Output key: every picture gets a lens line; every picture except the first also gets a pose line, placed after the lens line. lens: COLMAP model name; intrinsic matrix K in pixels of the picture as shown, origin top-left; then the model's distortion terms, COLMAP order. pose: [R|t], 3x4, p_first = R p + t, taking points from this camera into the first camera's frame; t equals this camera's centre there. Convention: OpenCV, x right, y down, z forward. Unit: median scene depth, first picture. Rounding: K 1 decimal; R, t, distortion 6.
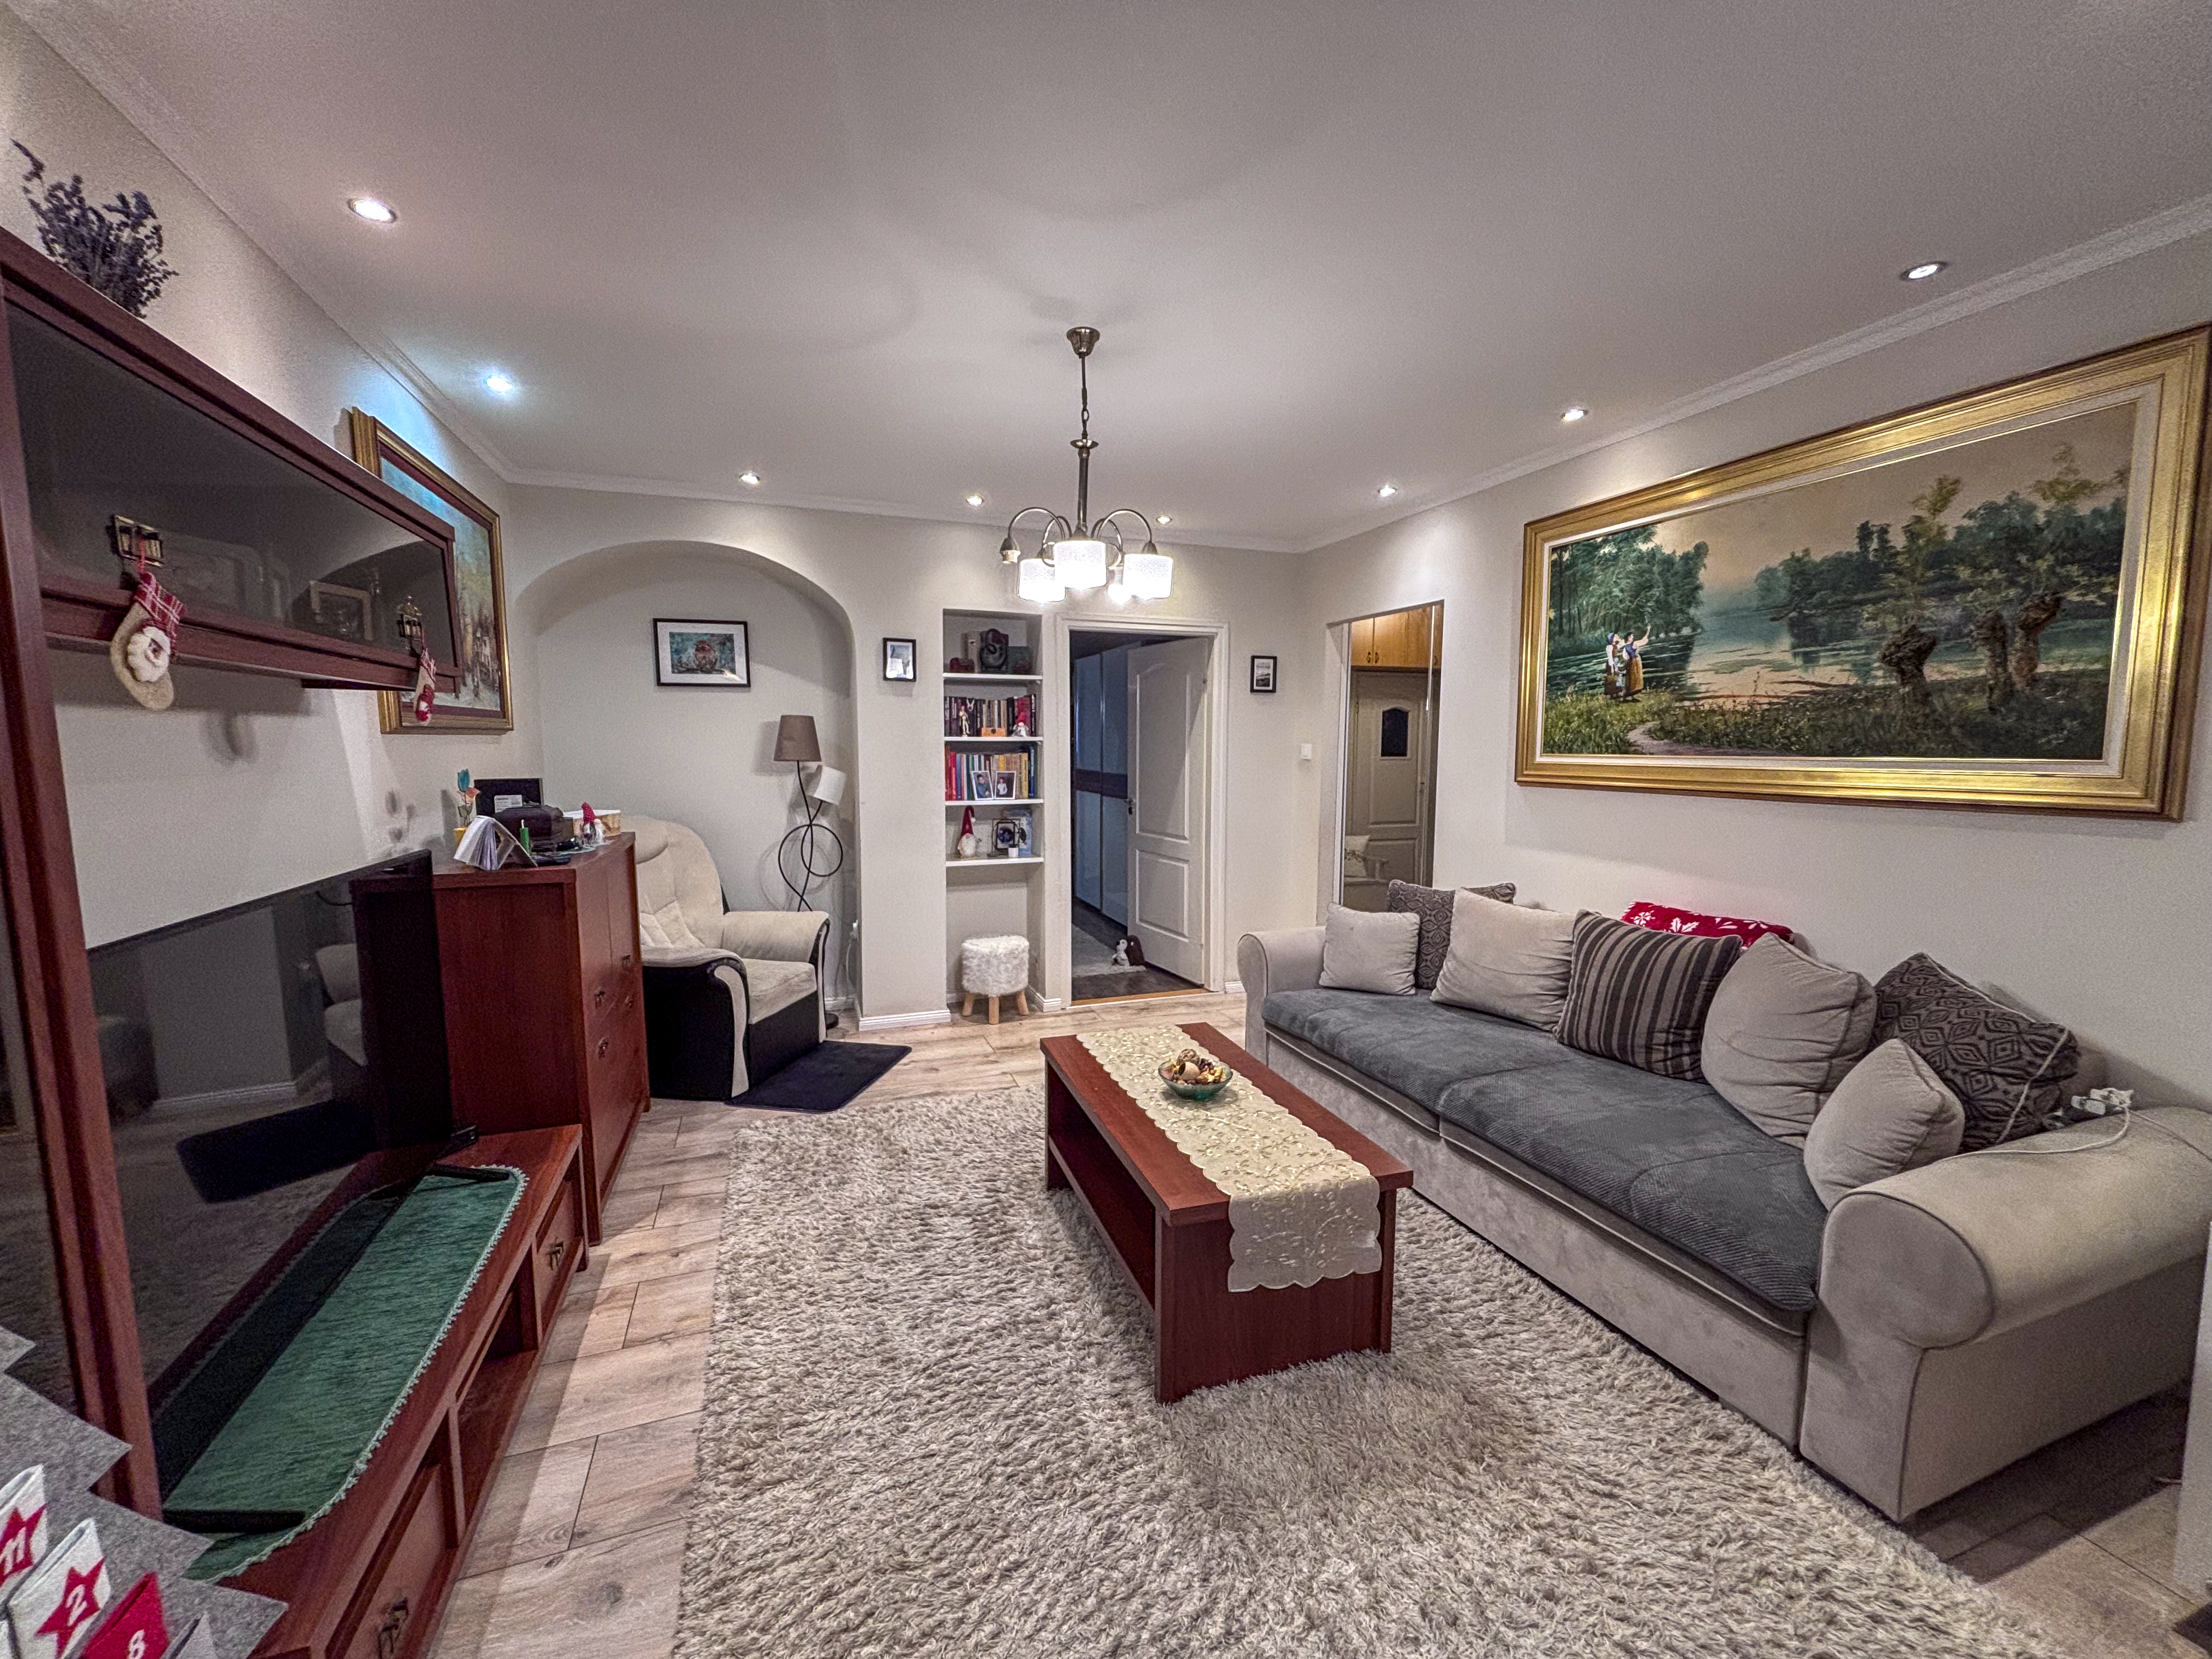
lens RADIAL K [[893.9, 0, 1112.4], [0, 893.9, 835.7], [0, 0, 1]] dist [0.002305, 0.000409]
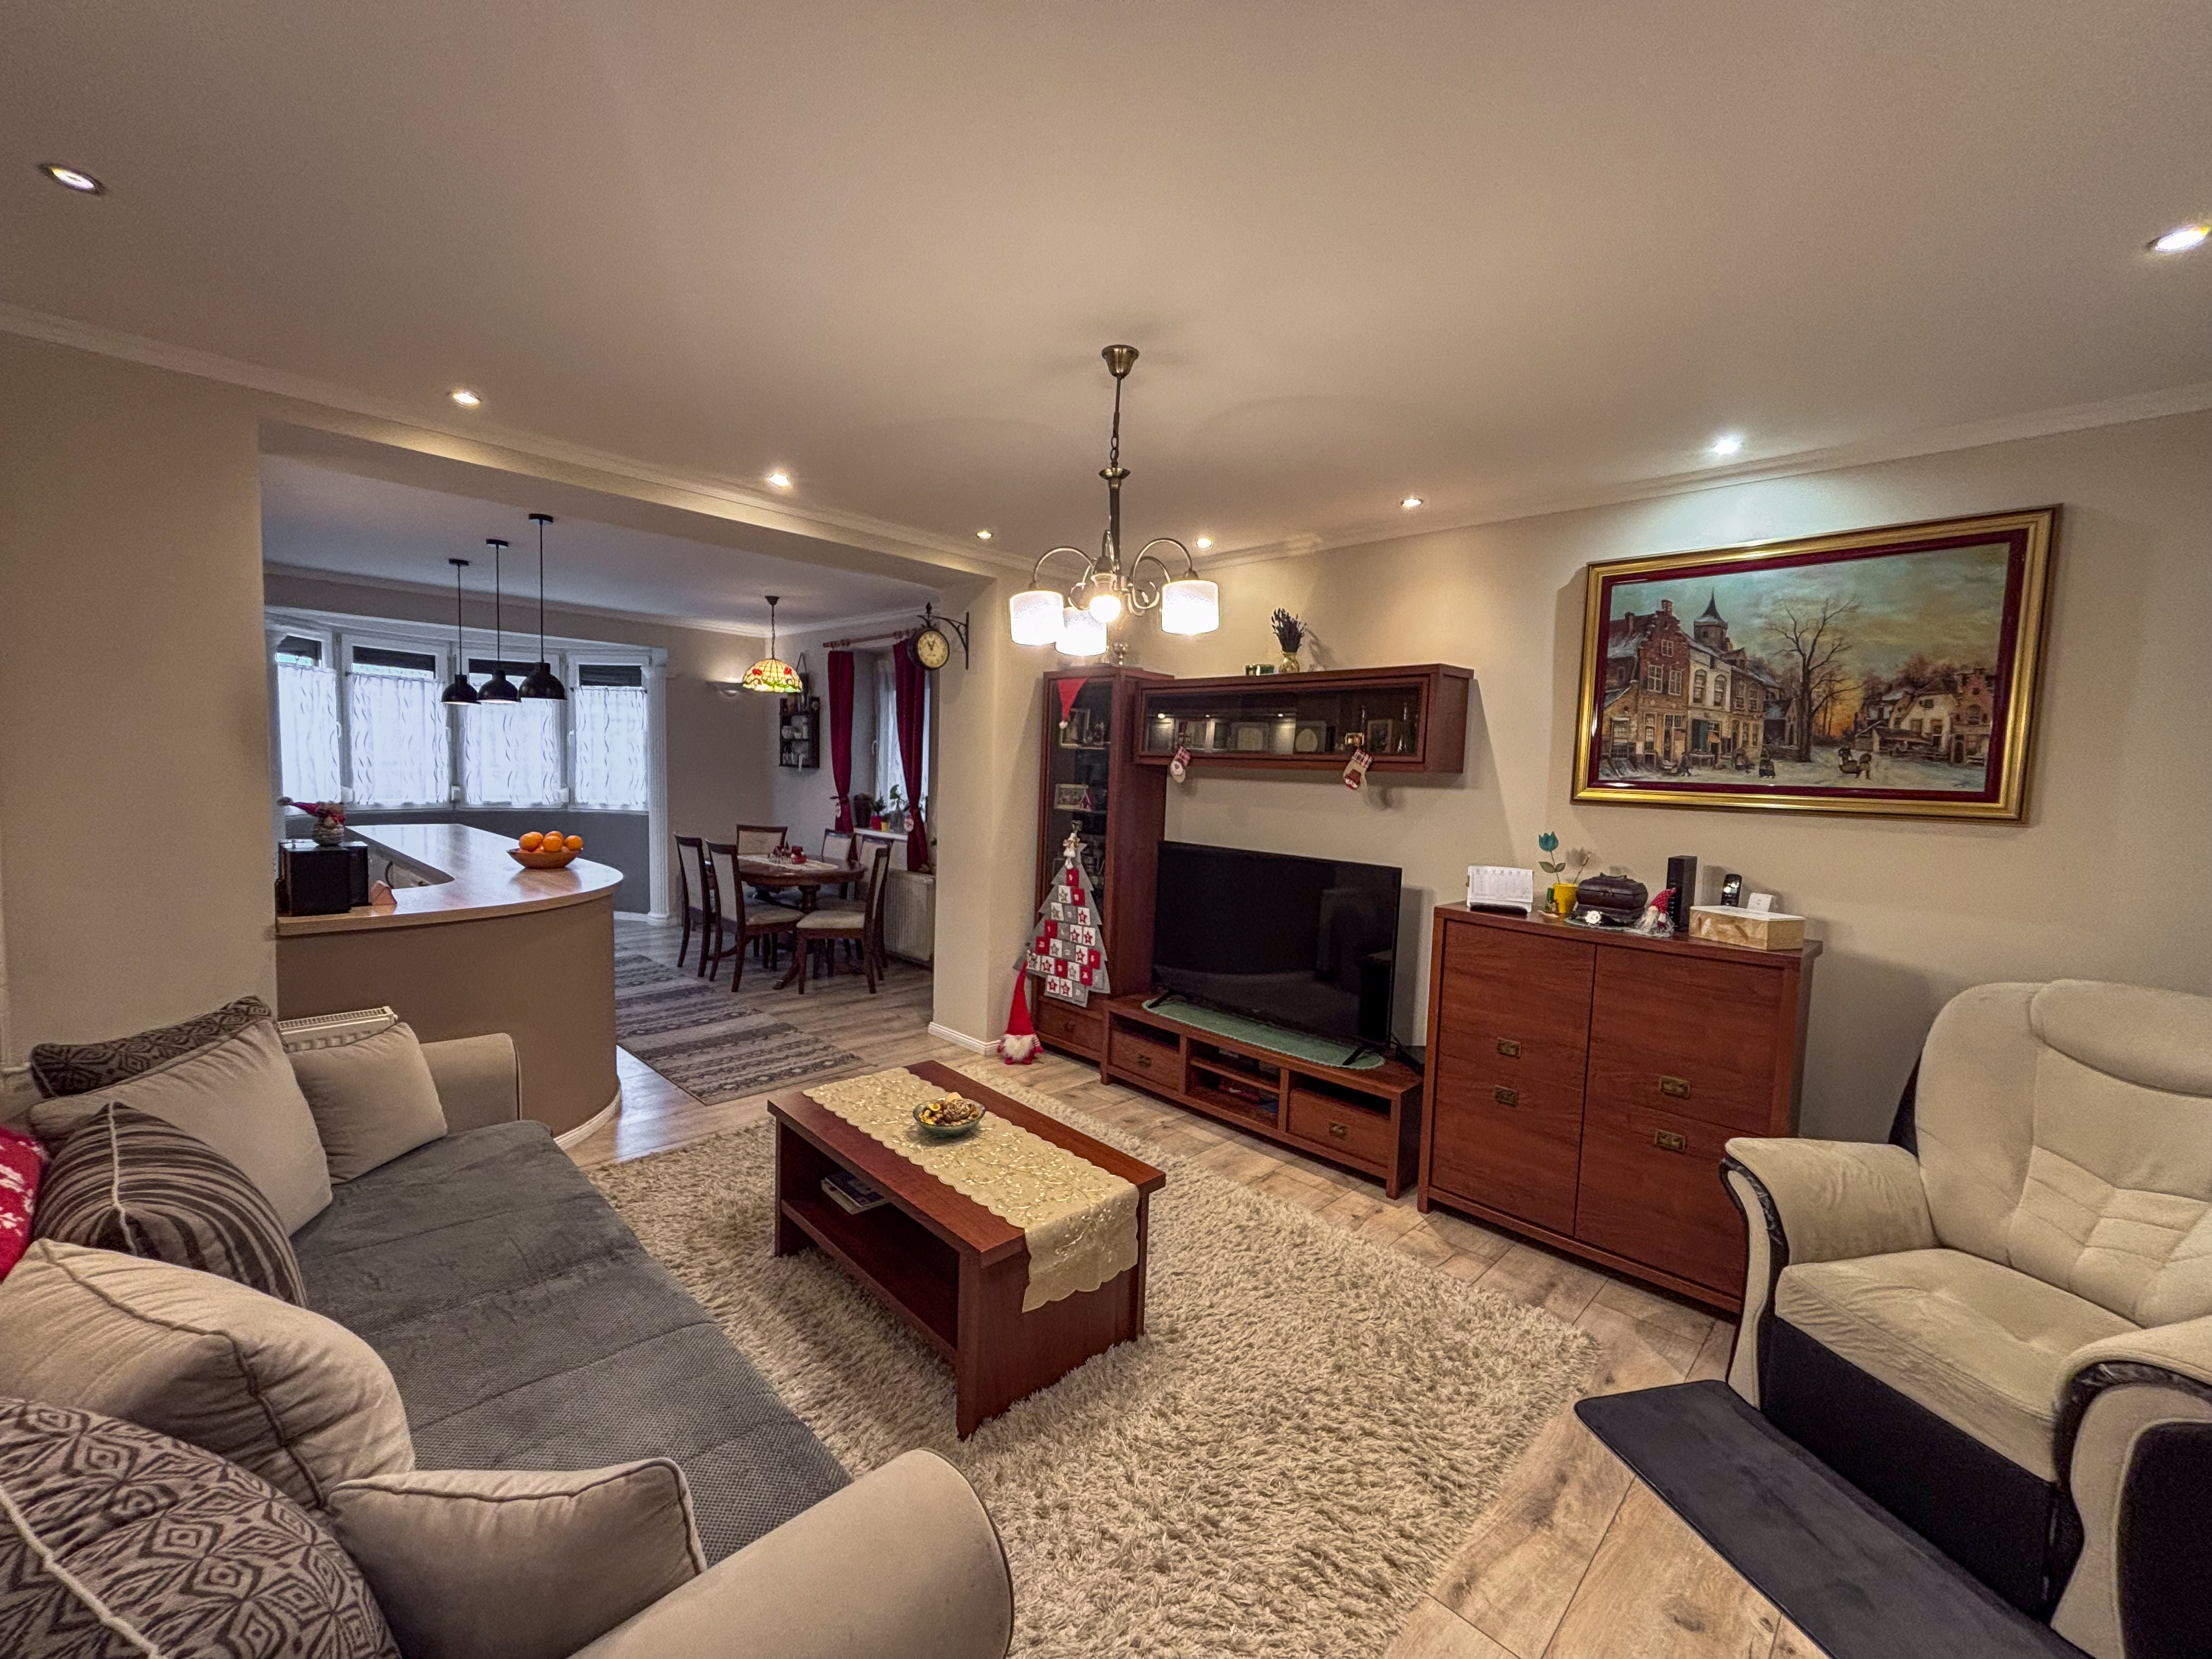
lens RADIAL K [[893.9, 0, 1112.4], [0, 893.9, 835.7], [0, 0, 1]] dist [0.002305, 0.000409]
pose [[-0.901715, -0.002987, -0.432320, 0.214096], [-0.086608, 0.980953, 0.173866, -0.141904], [0.423566, 0.194220, -0.884799, 1.115868]]
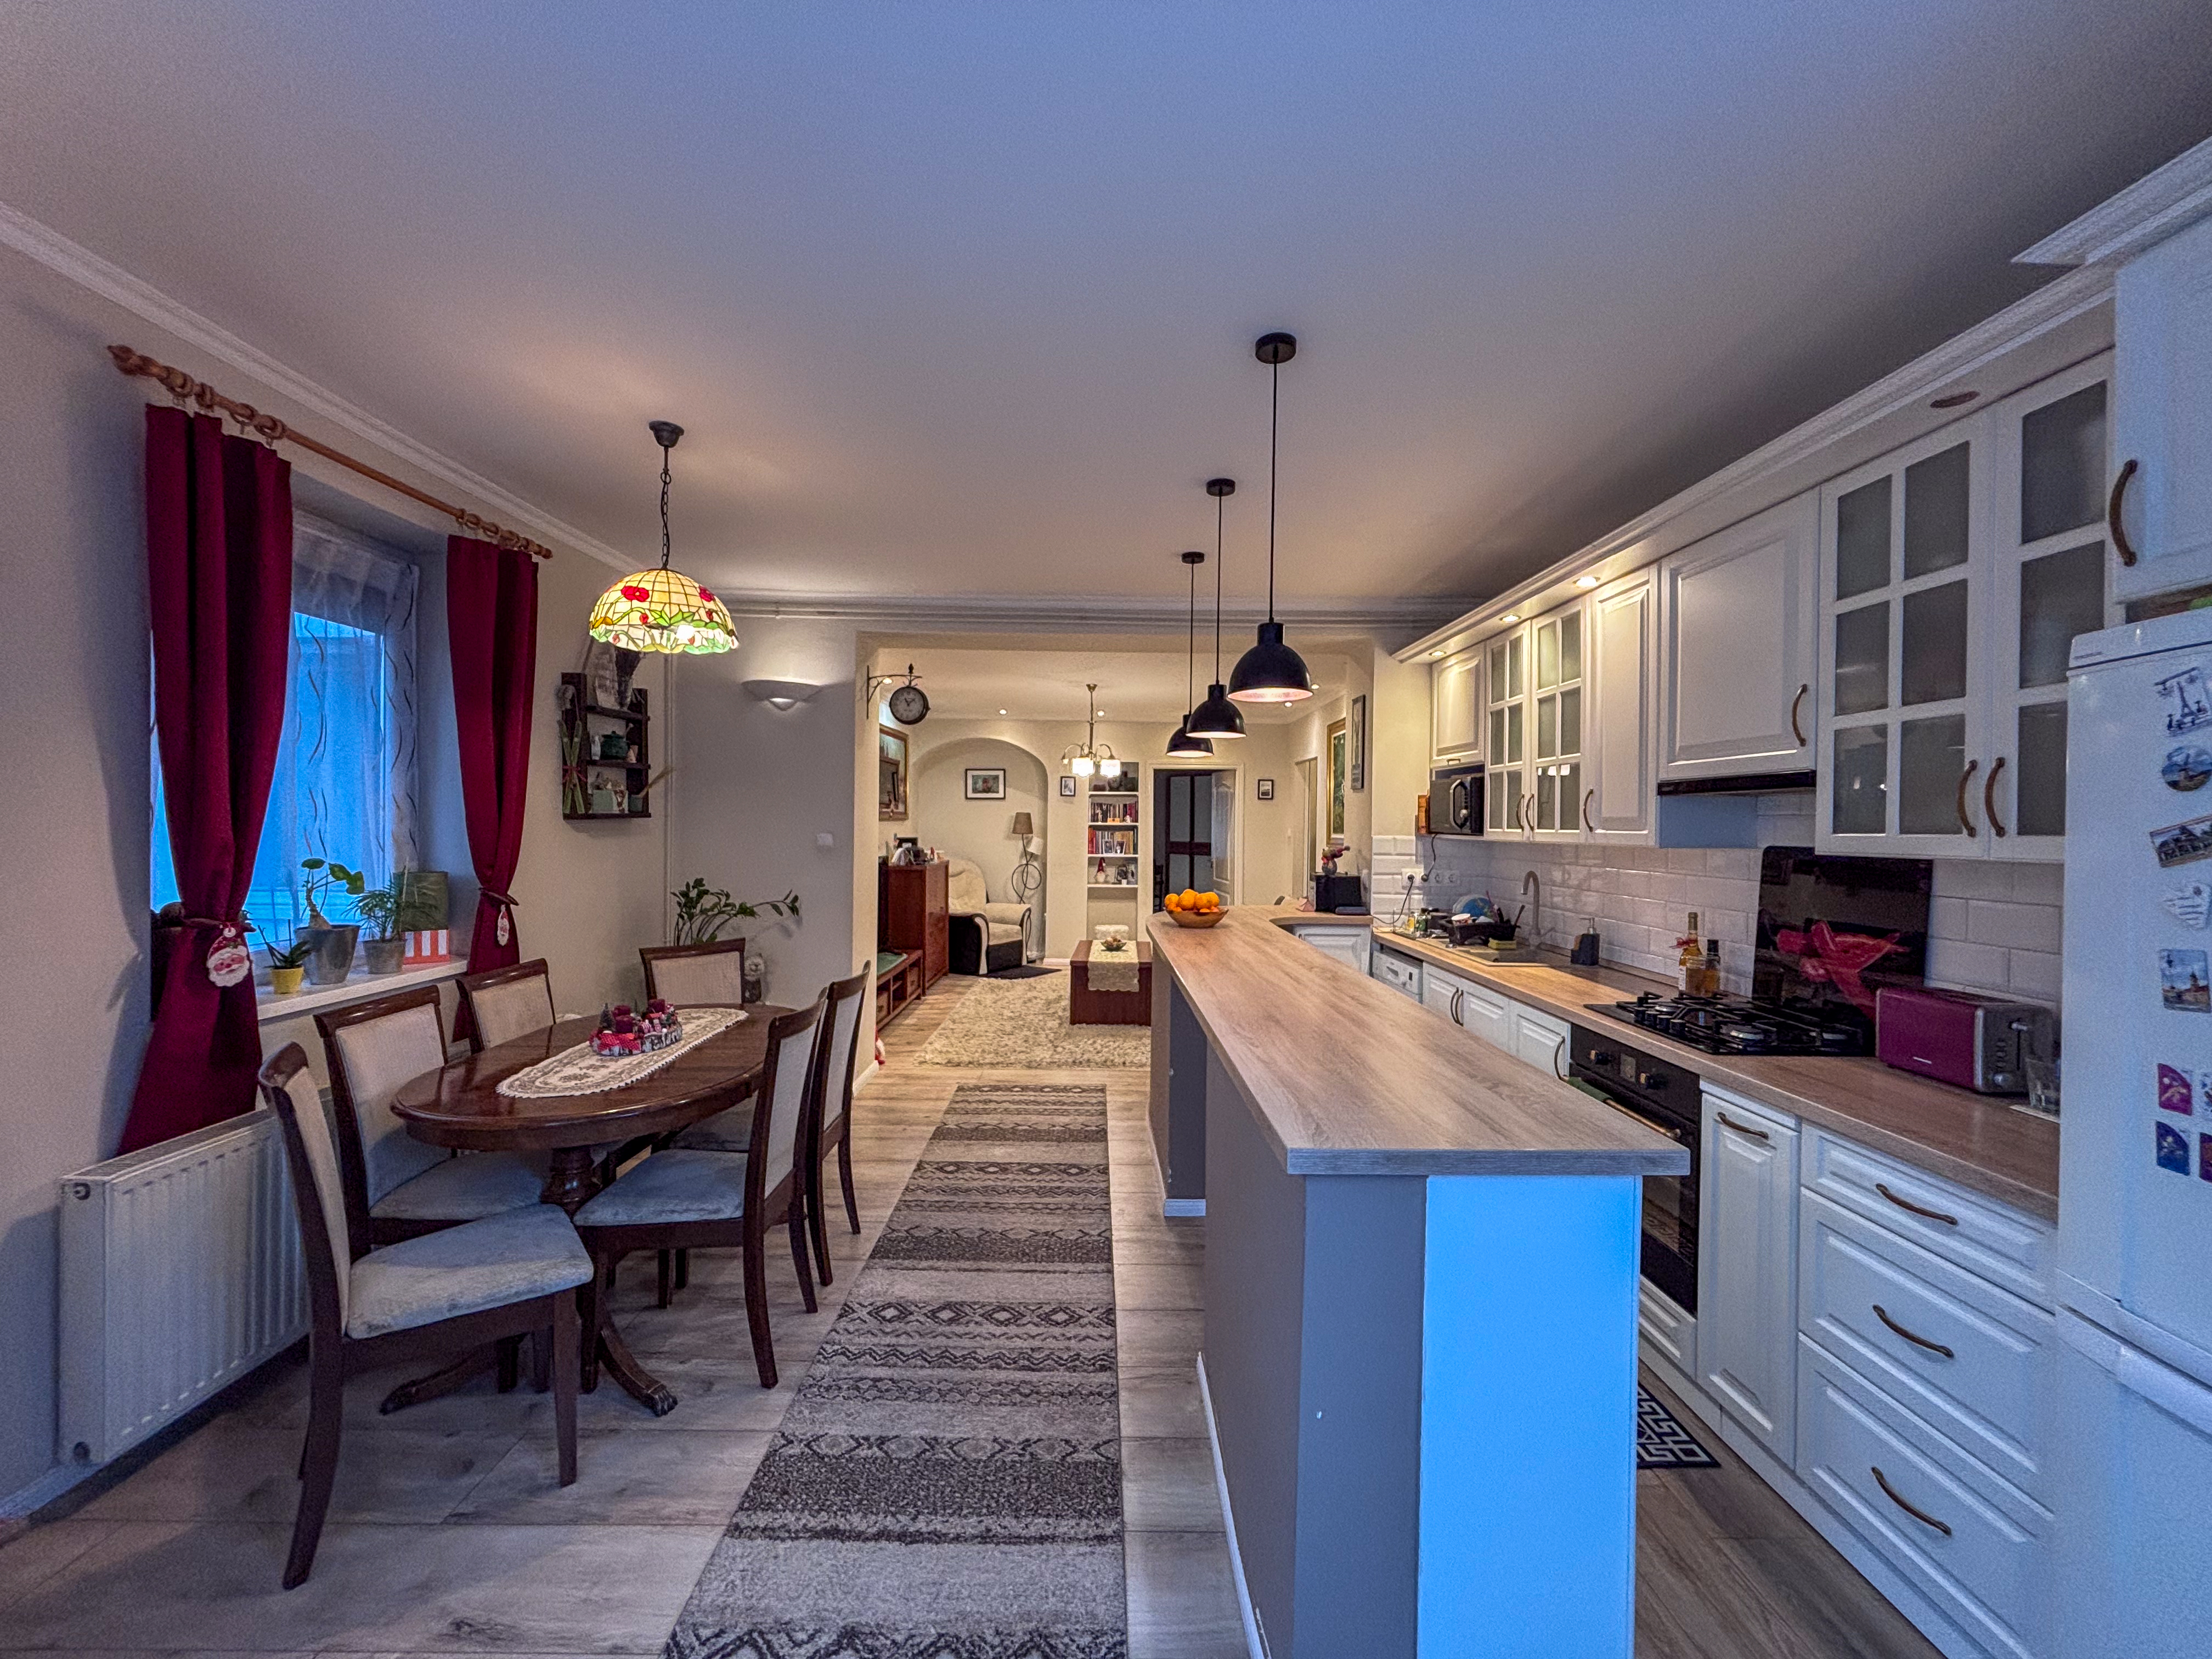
lens RADIAL K [[881.4, 0, 1106.0], [0, 881.4, 829.5], [0, 0, 1]] dist [0.000714, 0.000076]
pose [[0.938394, 0.006730, -0.345501, 0.588770], [-0.042884, 0.994350, -0.097106, 0.106641], [0.342896, 0.105941, 0.933380, -0.934338]]
